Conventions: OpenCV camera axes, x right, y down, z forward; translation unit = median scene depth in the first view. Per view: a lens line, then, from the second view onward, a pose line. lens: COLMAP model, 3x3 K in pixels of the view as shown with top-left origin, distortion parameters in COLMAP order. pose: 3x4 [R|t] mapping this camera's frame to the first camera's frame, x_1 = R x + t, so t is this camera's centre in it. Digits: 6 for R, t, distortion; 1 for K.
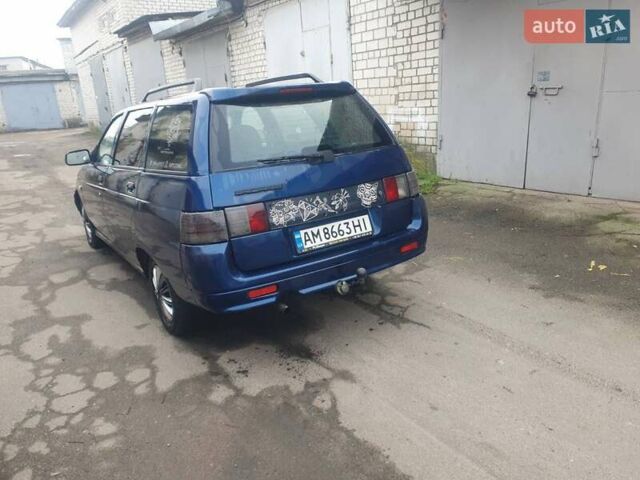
lens RADIAL K [[502.9, 0, 321.1], [0, 502.9, 216.2], [0, 0, 1]] dist [0.007197, 0.000389]
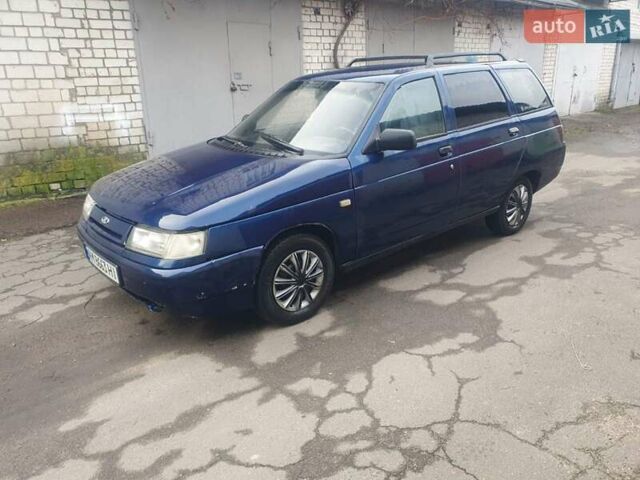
lens RADIAL K [[500.2, 0, 320.0], [0, 500.2, 240.0], [0, 0, 1]] dist [0.014705, 0.009144]
pose [[-0.121122, -0.244908, 0.961951, -0.793995], [0.264558, 0.926069, 0.269084, -0.140481], [-0.956733, 0.287084, -0.047375, 0.790110]]
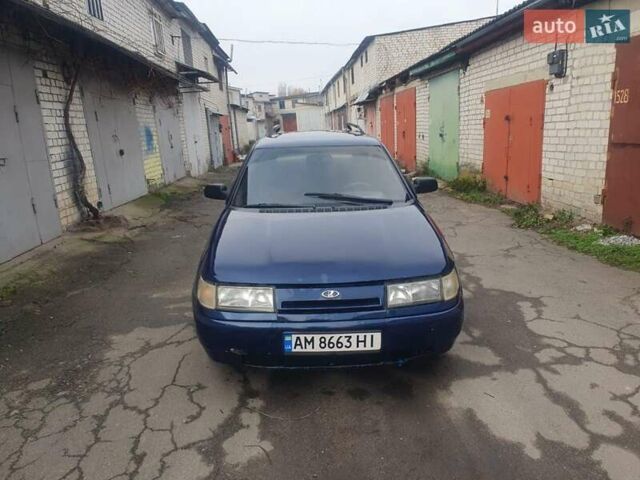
lens RADIAL K [[500.2, 0, 320.0], [0, 500.2, 240.0], [0, 0, 1]] dist [0.014705, 0.009144]
pose [[-0.843668, -0.019951, 0.536494, -0.547014], [0.216252, 0.902024, 0.373614, -0.283947], [-0.491384, 0.431225, -0.756695, 1.245262]]
